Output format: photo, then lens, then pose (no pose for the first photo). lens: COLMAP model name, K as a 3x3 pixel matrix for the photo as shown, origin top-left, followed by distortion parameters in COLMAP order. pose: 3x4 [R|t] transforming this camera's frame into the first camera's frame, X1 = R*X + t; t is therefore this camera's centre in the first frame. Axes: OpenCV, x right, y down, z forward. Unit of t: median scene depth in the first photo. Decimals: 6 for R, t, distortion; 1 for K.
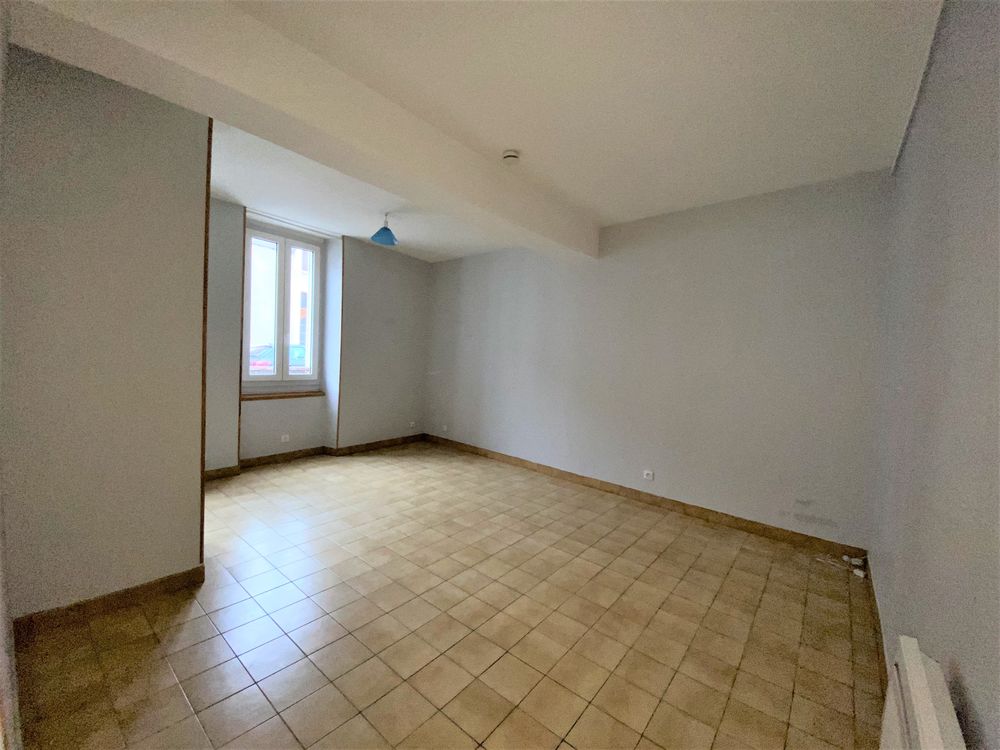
lens RADIAL K [[411.0, 0, 500.0], [0, 411.0, 375.0], [0, 0, 1]] dist [-0.028758, -0.000240]
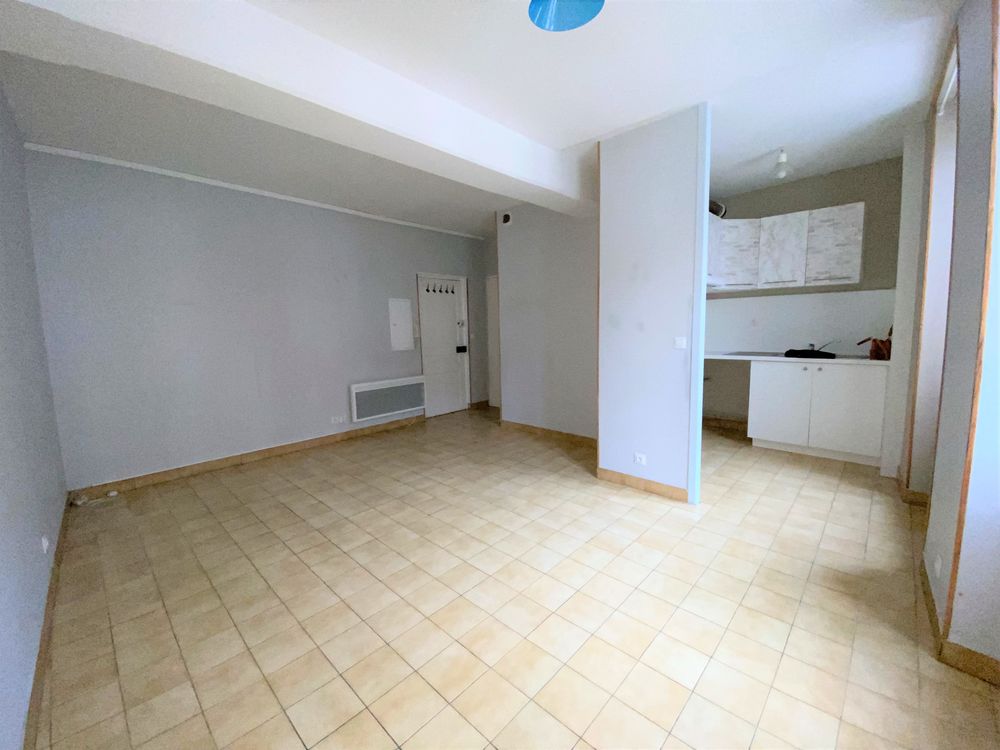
lens RADIAL K [[395.8, 0, 500.0], [0, 395.8, 375.0], [0, 0, 1]] dist [-0.029064, -0.000155]
pose [[-0.997234, -0.036696, 0.064628, -0.267365], [-0.024336, 0.982890, 0.182577, -0.082245], [-0.070222, 0.180500, -0.981065, 1.453813]]
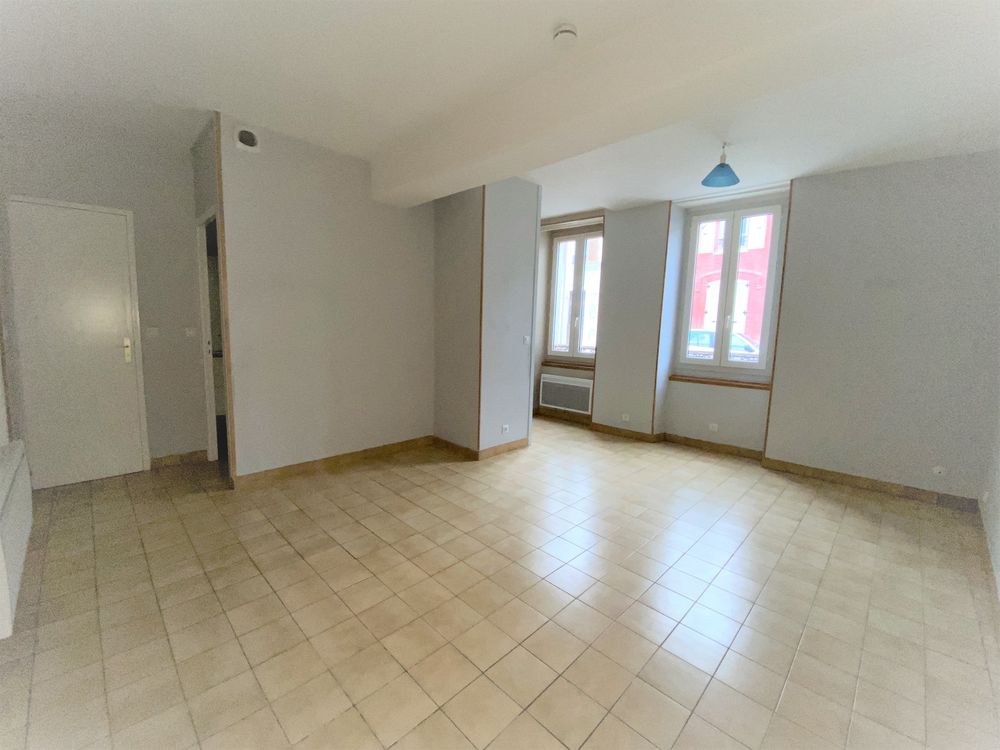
lens RADIAL K [[408.1, 0, 500.0], [0, 408.1, 366.7], [0, 0, 1]] dist [0.024405, -0.000076]
pose [[-0.096433, 0.055085, -0.993814, 0.571448], [-0.085512, 0.994317, 0.063411, -0.001917], [0.991659, 0.091098, -0.091175, 0.728674]]
